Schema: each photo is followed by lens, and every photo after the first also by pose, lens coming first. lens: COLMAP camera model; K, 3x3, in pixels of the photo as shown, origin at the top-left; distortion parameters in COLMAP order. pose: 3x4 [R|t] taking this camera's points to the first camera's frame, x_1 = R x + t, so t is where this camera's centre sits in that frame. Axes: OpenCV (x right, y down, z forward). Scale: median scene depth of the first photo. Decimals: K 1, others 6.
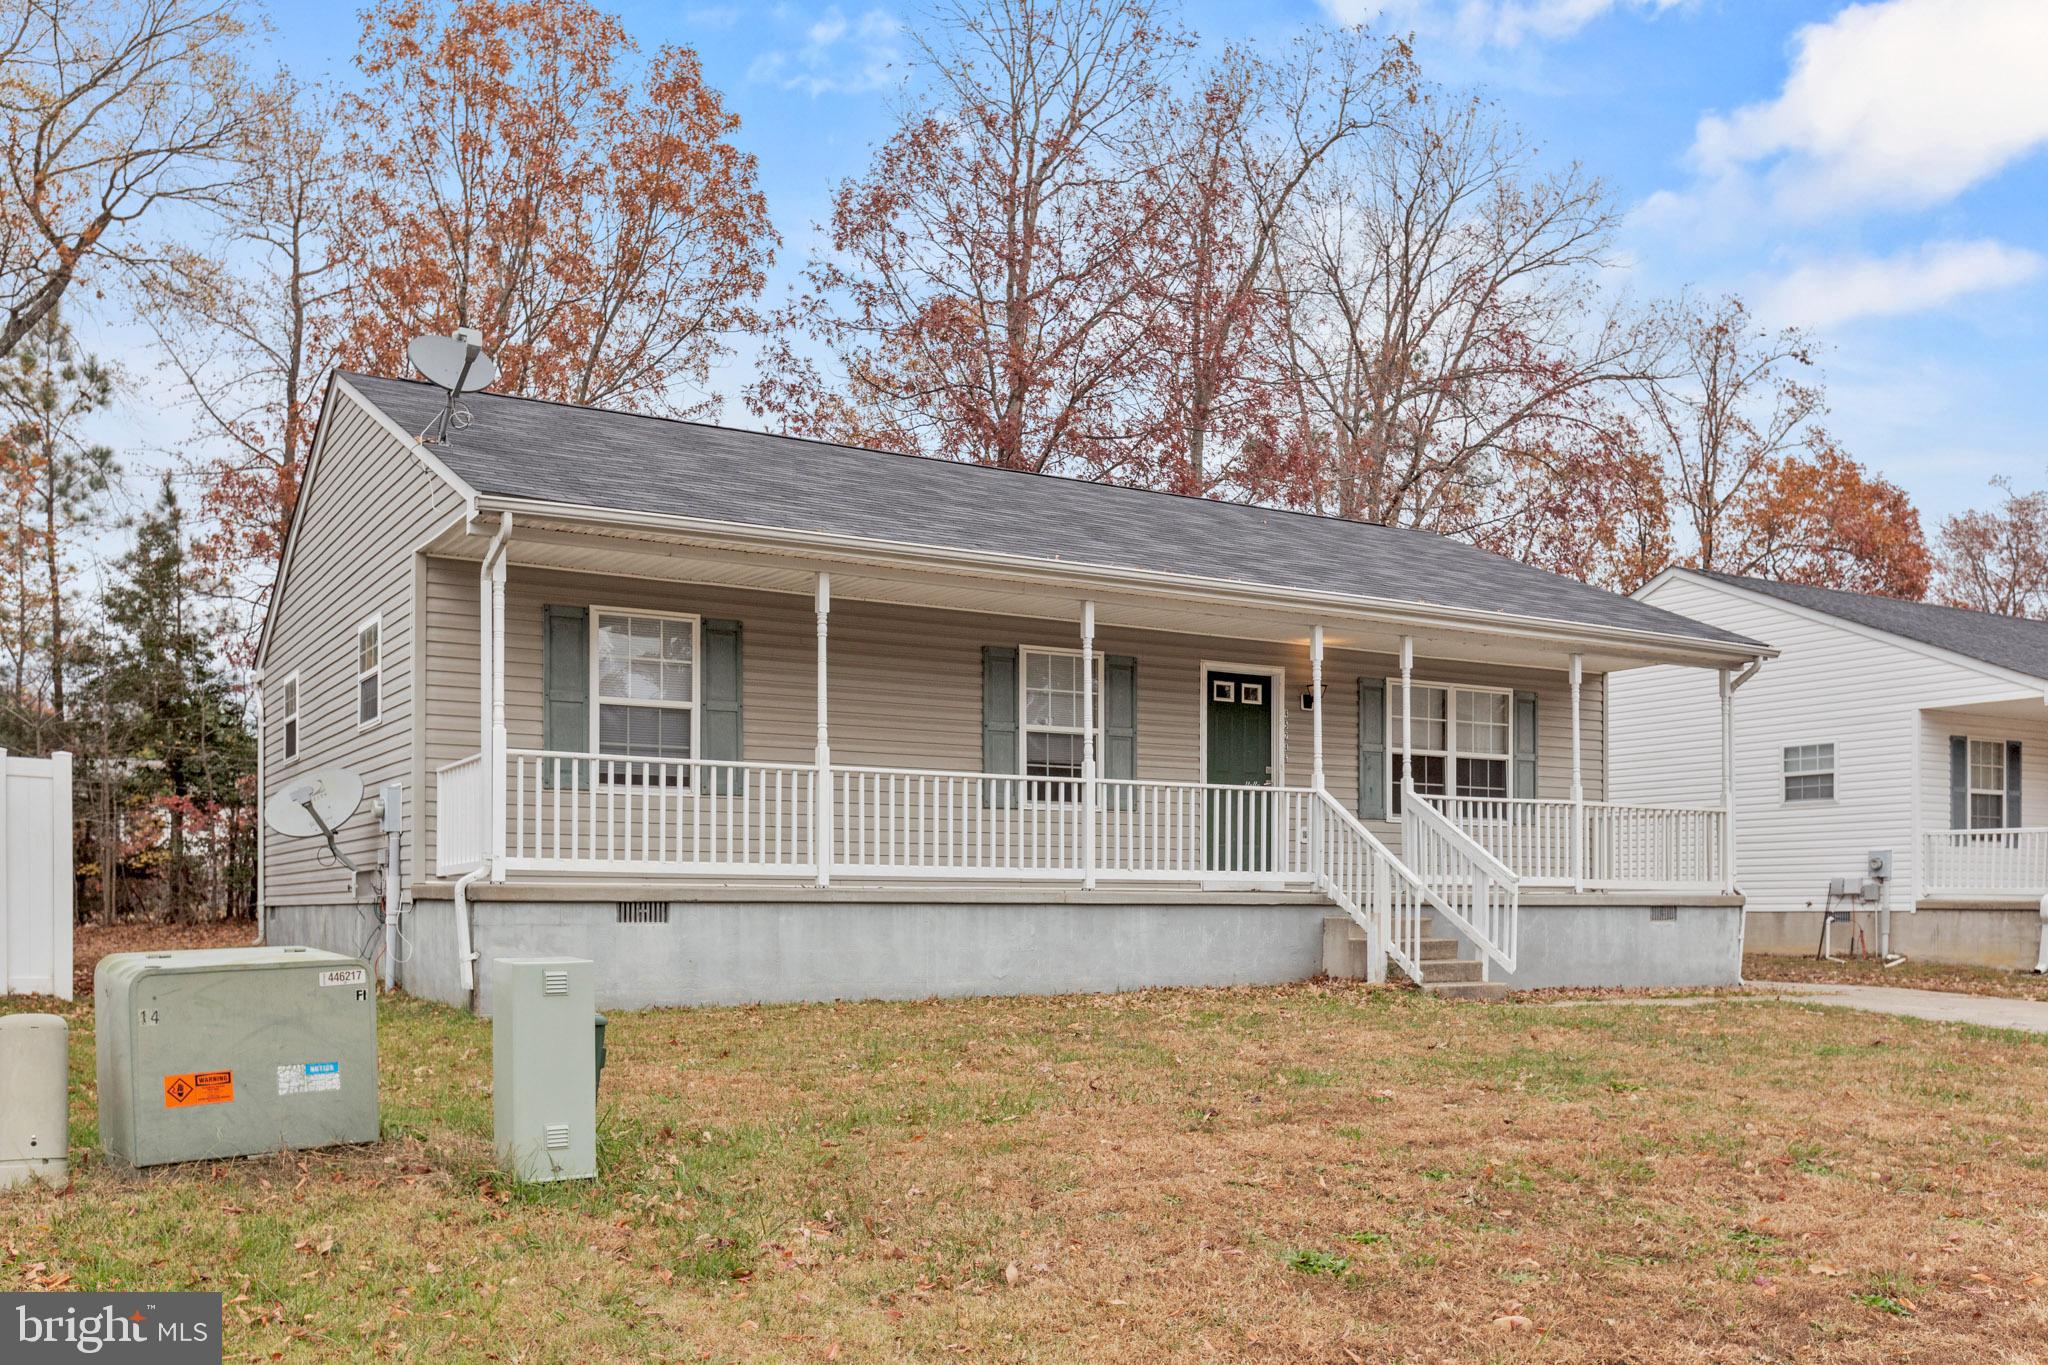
lens RADIAL K [[1686.9, 0, 1024.0], [0, 1686.9, 682.5], [0, 0, 1]] dist [-0.006133, 0.001450]
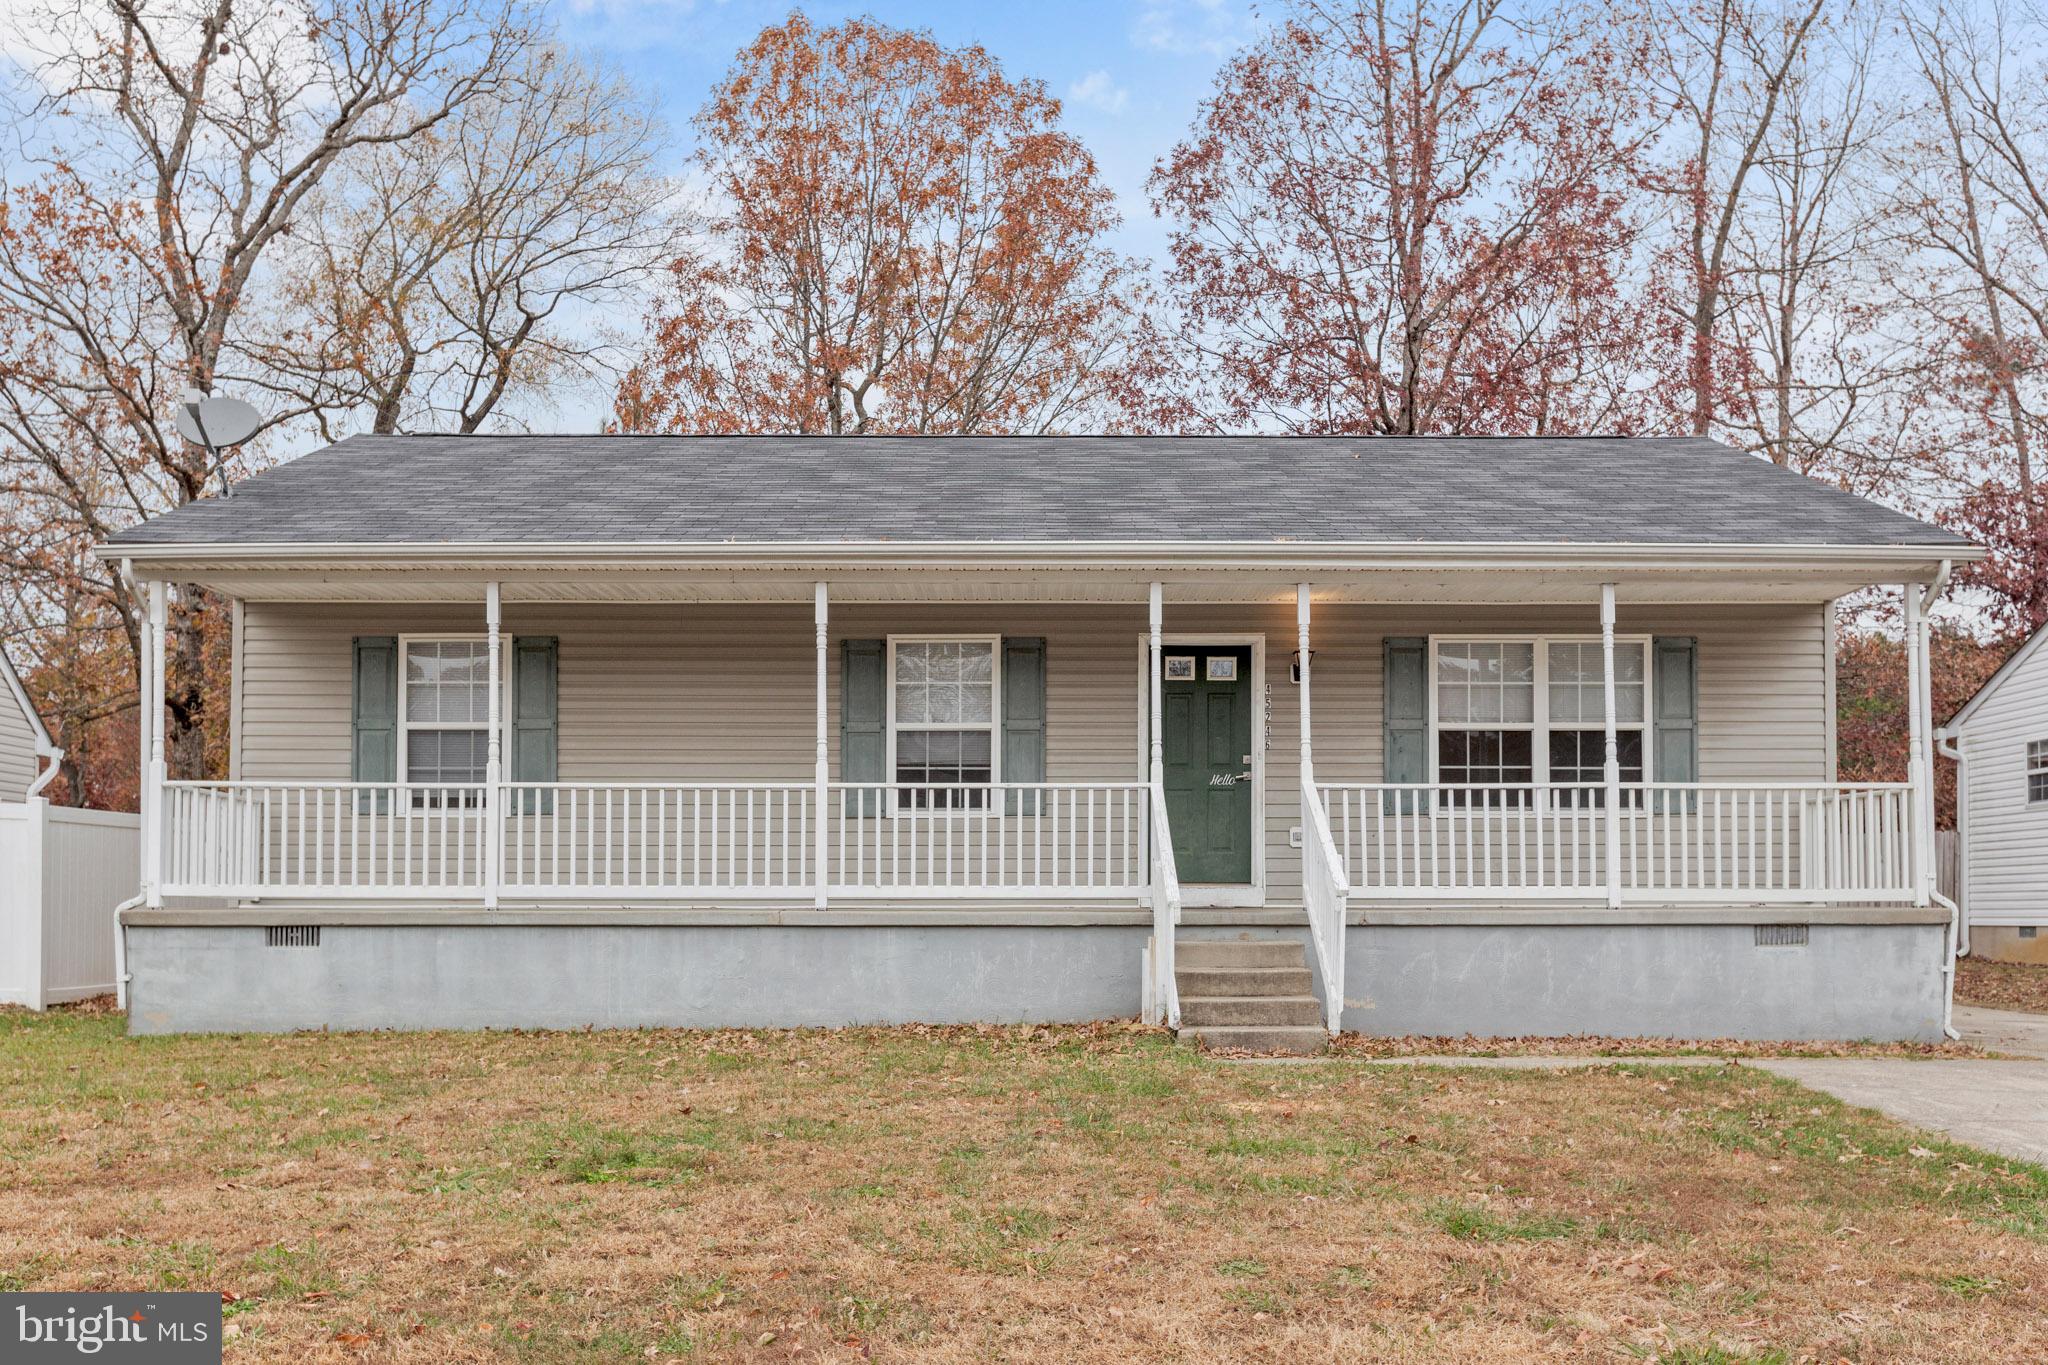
lens RADIAL K [[1633.8, 0, 1024.0], [0, 1633.8, 682.5], [0, 0, 1]] dist [0.010276, 0.002595]
pose [[0.870331, -0.075555, -0.486636, 0.451384], [0.067299, 0.997138, -0.034455, 0.035331], [0.487847, -0.002763, 0.872925, 0.260234]]
